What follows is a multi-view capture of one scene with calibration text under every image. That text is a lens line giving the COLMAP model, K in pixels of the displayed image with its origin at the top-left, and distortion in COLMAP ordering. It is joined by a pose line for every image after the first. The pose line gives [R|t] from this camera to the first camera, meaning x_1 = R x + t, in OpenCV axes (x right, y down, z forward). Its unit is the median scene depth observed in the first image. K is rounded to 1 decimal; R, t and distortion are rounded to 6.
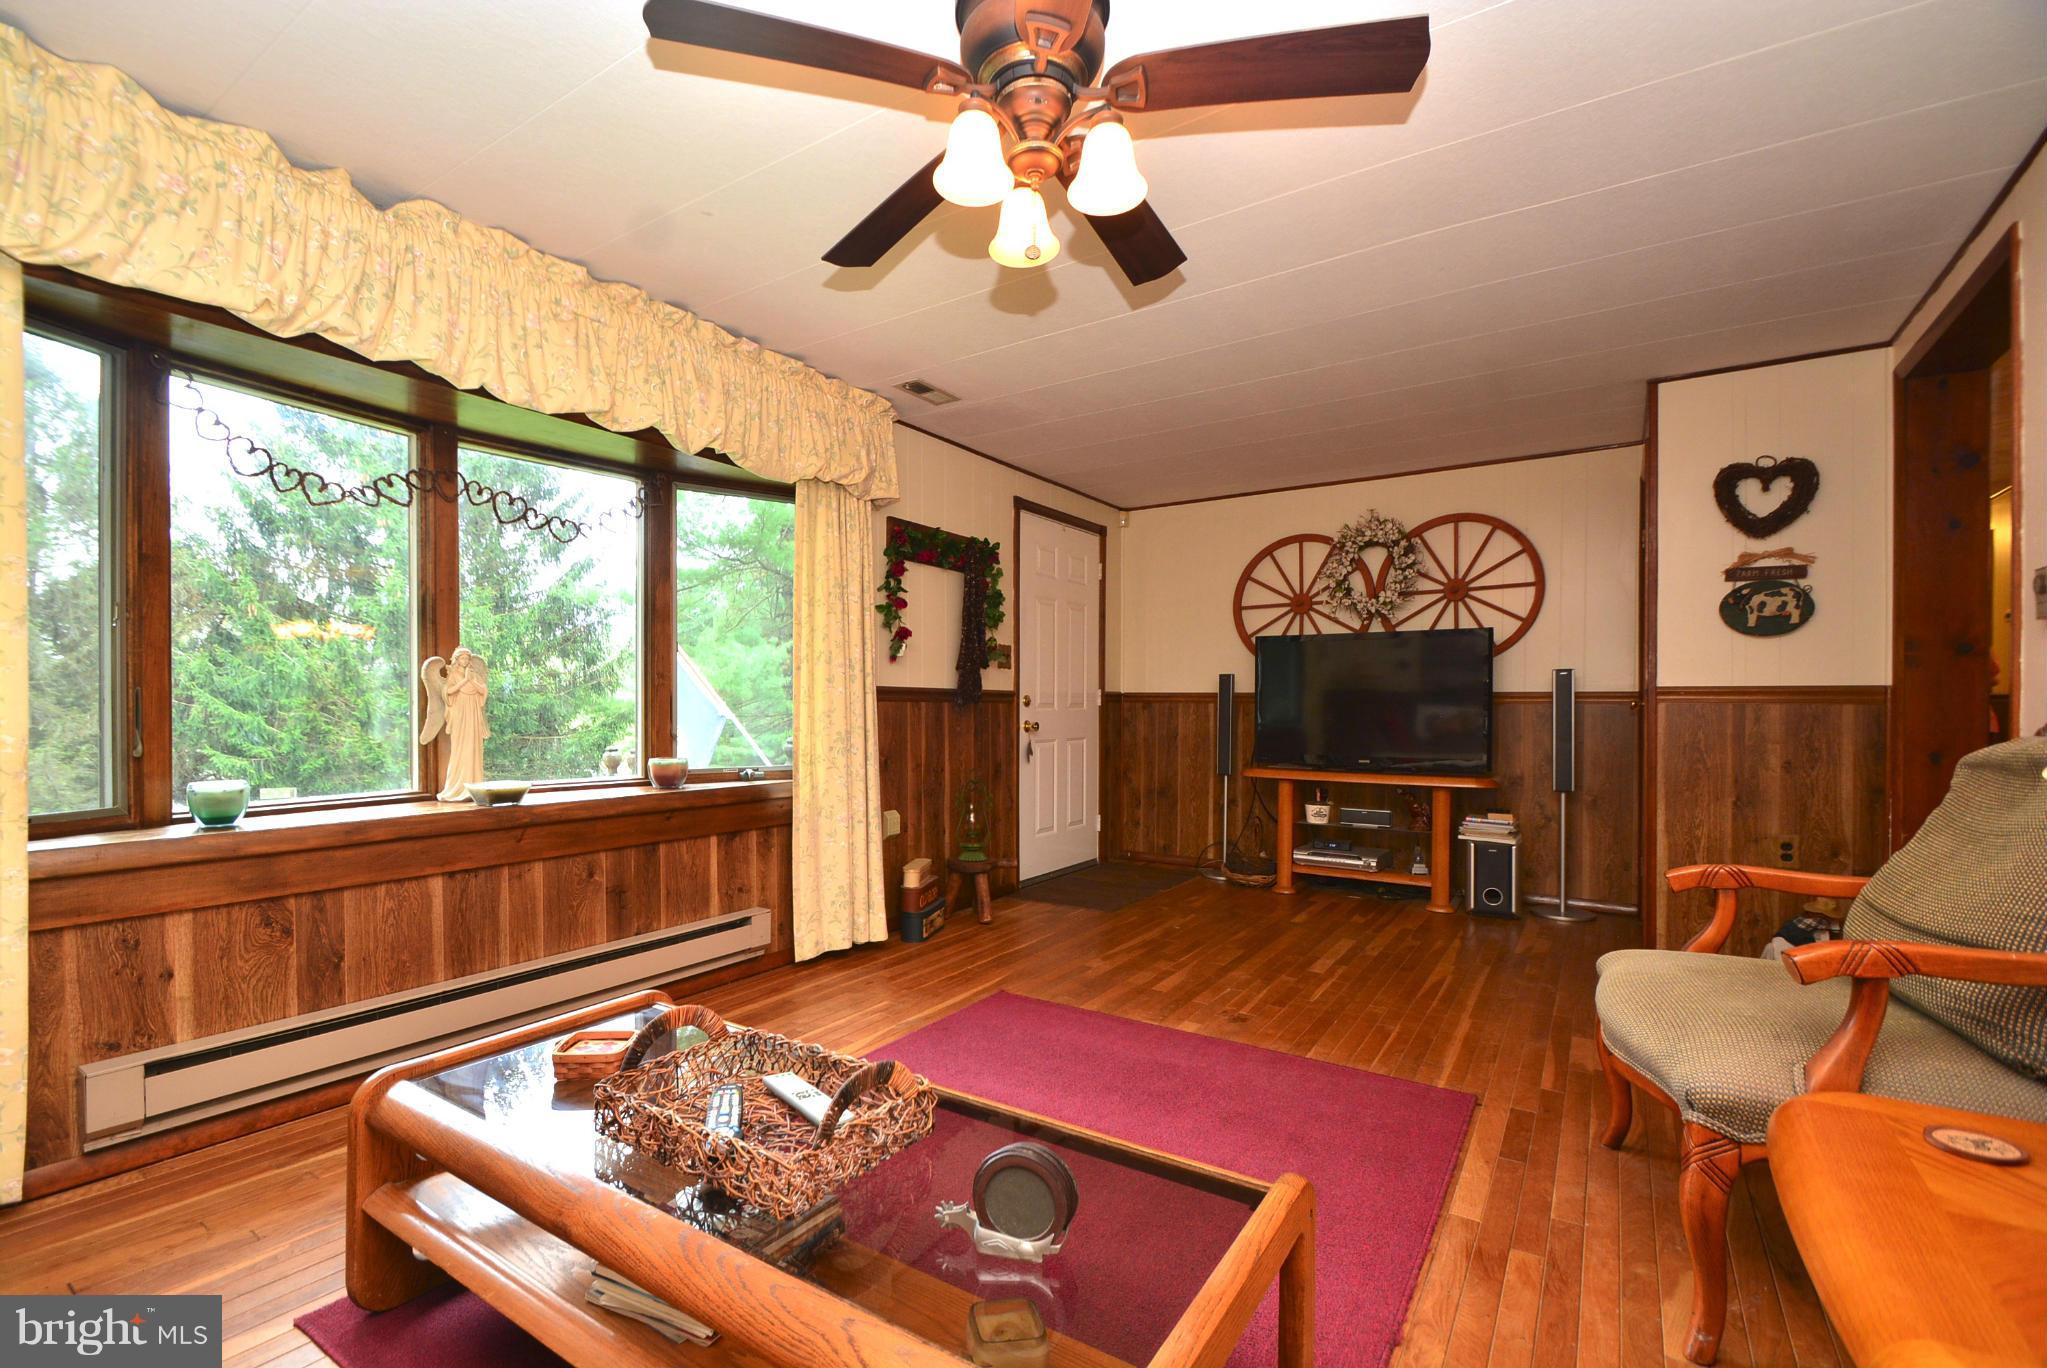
lens RADIAL K [[902.7, 0, 994.5], [0, 902.7, 712.7], [0, 0, 1]] dist [0.016058, -0.014239]
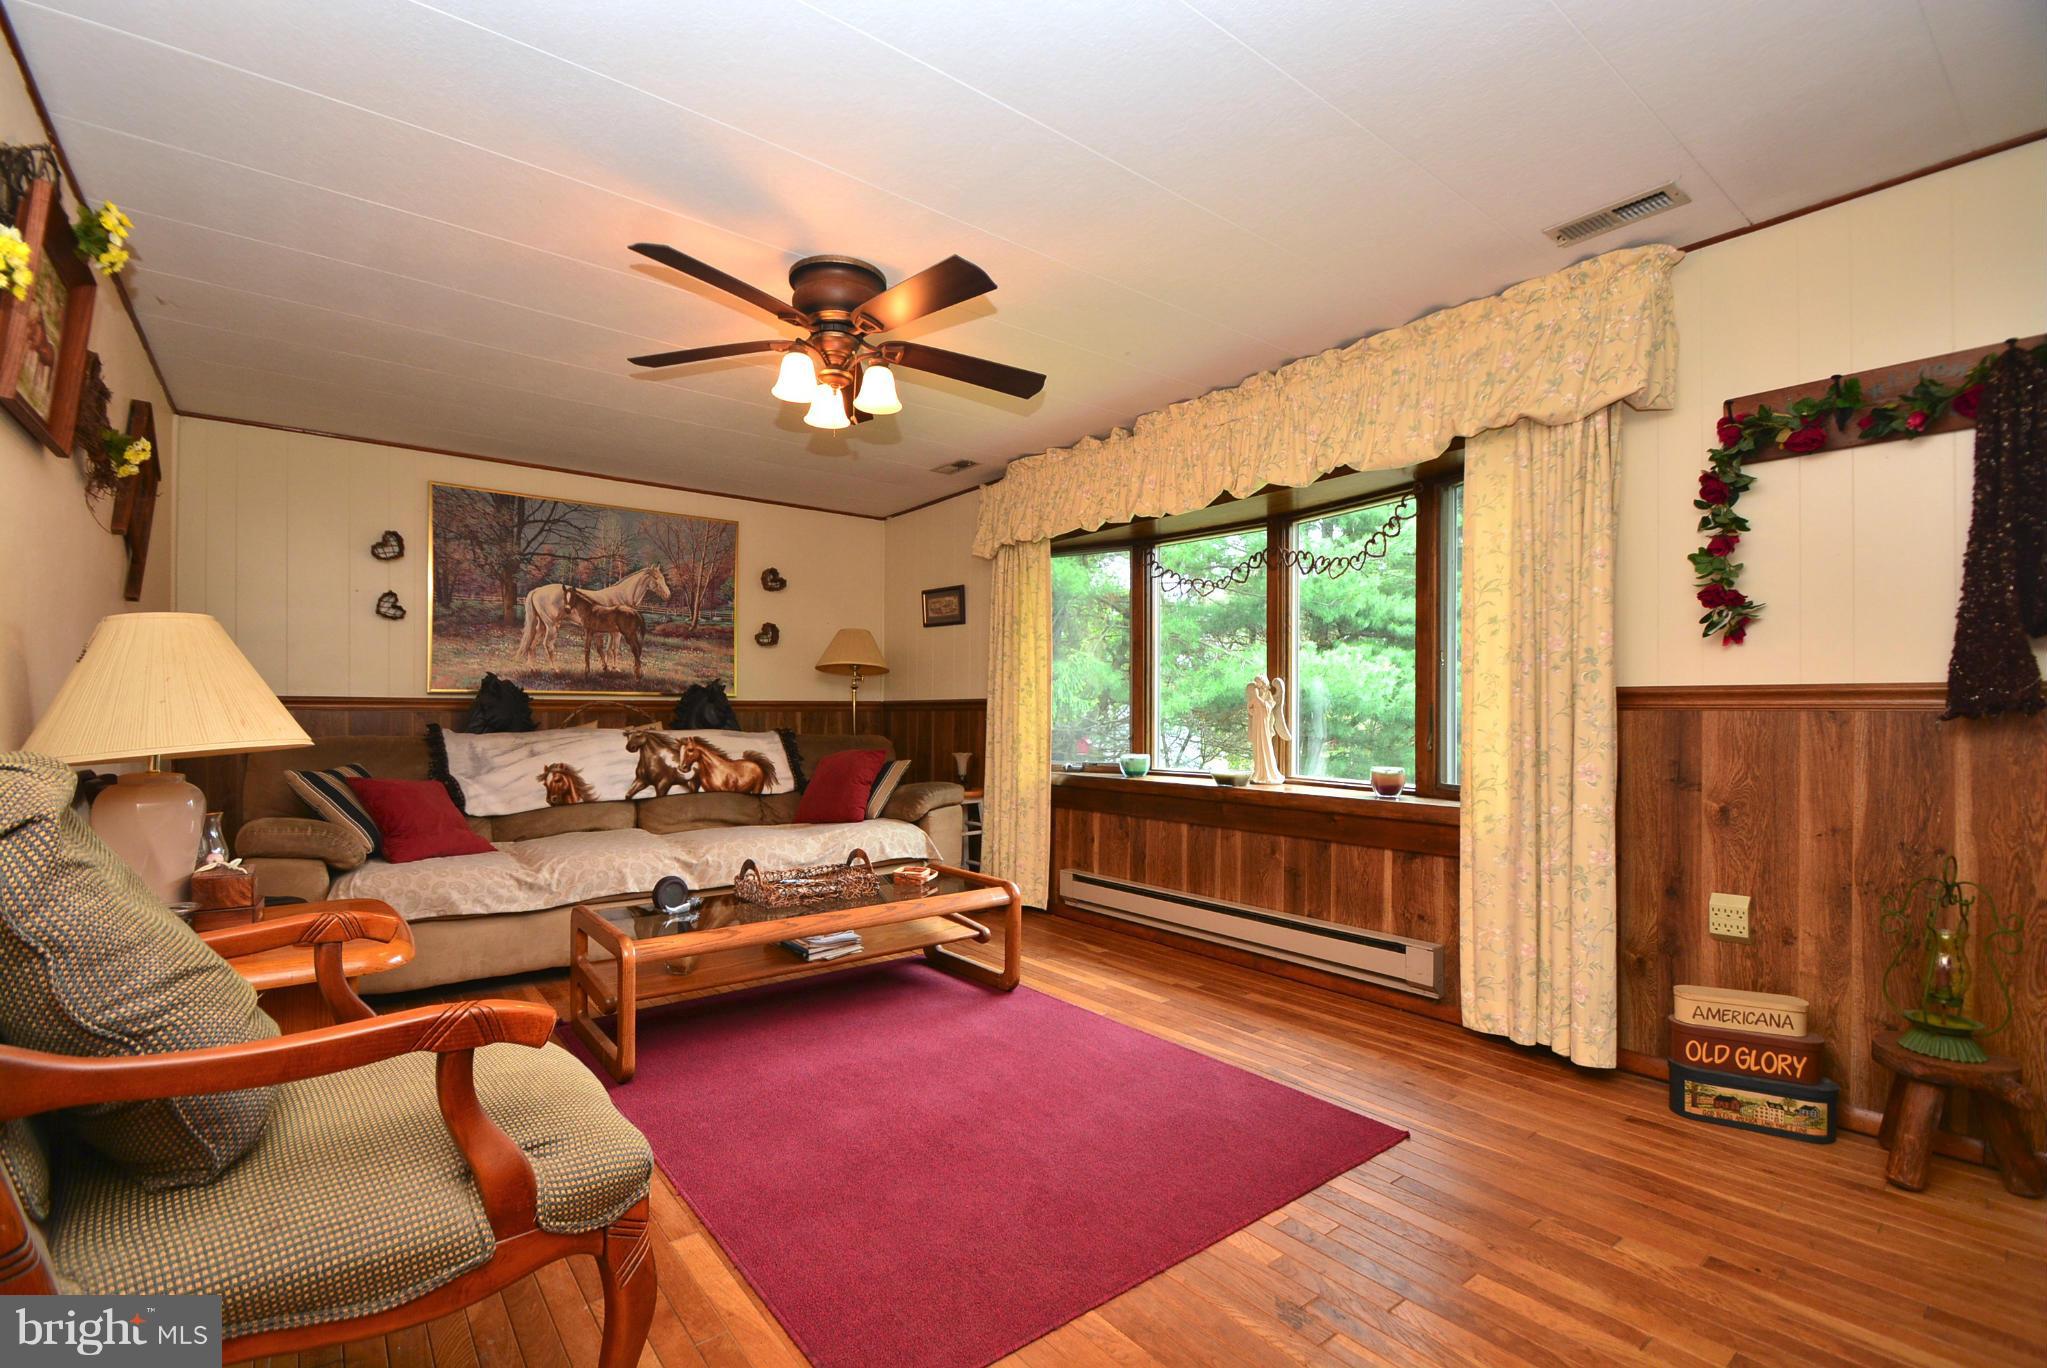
lens RADIAL K [[902.7, 0, 994.5], [0, 902.7, 712.7], [0, 0, 1]] dist [0.016058, -0.014239]
pose [[-0.318422, -0.005604, -0.947932, 0.676976], [-0.012662, 0.999918, -0.001658, -0.003697], [0.947864, 0.011475, -0.318467, 0.822483]]
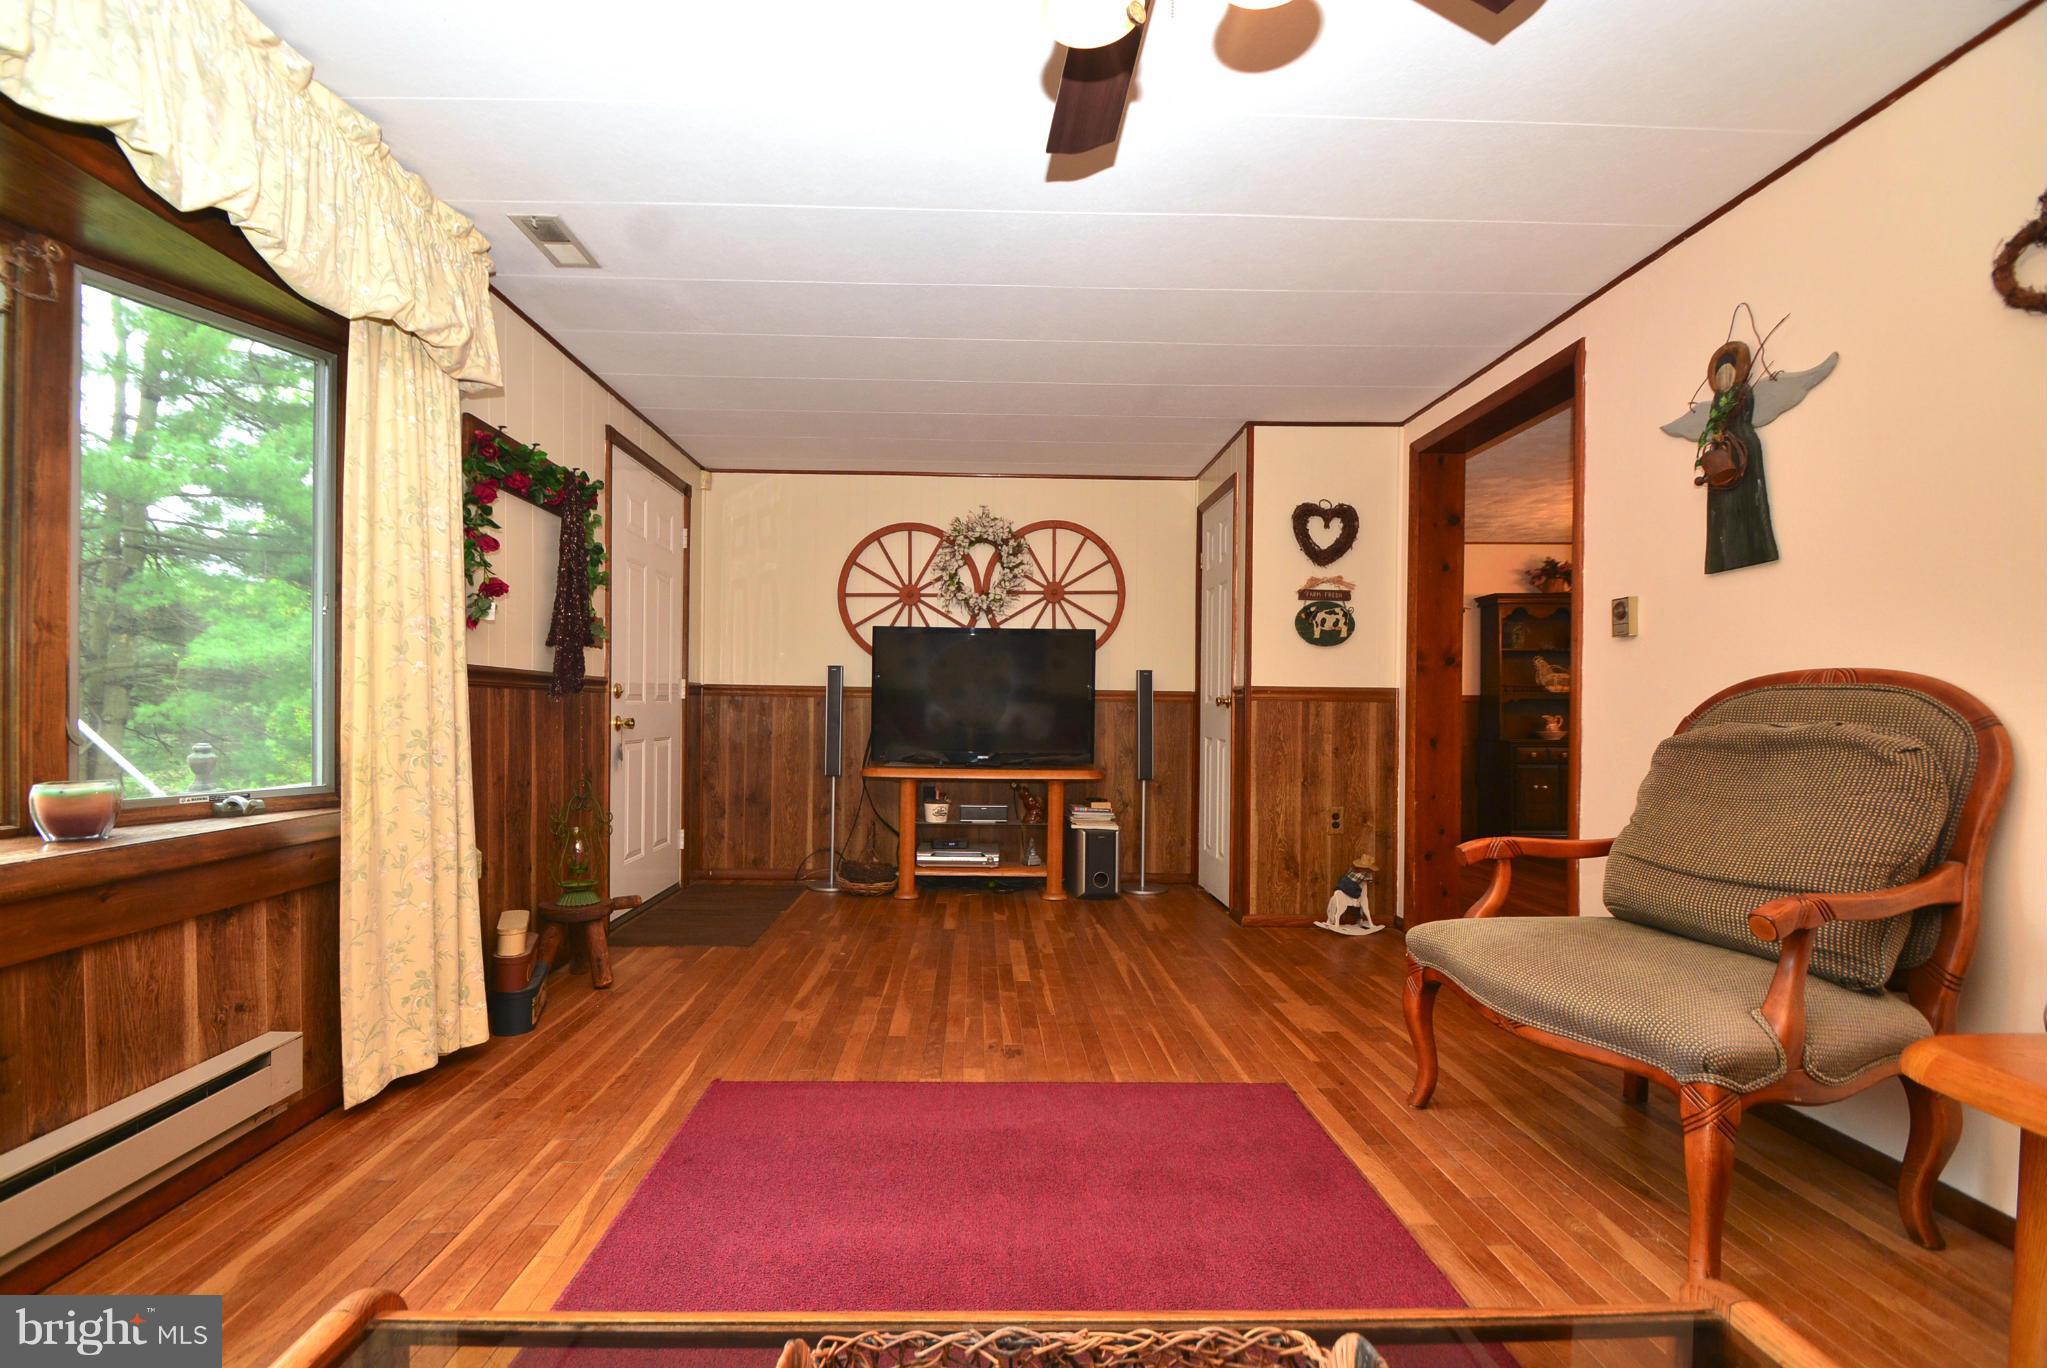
lens RADIAL K [[902.7, 0, 994.5], [0, 902.7, 712.7], [0, 0, 1]] dist [0.016058, -0.014239]
pose [[0.816166, 0.003467, 0.577807, -0.208719], [-0.003743, 0.999993, -0.000712, 0.007527], [-0.577805, -0.001582, 0.816173, 0.241792]]
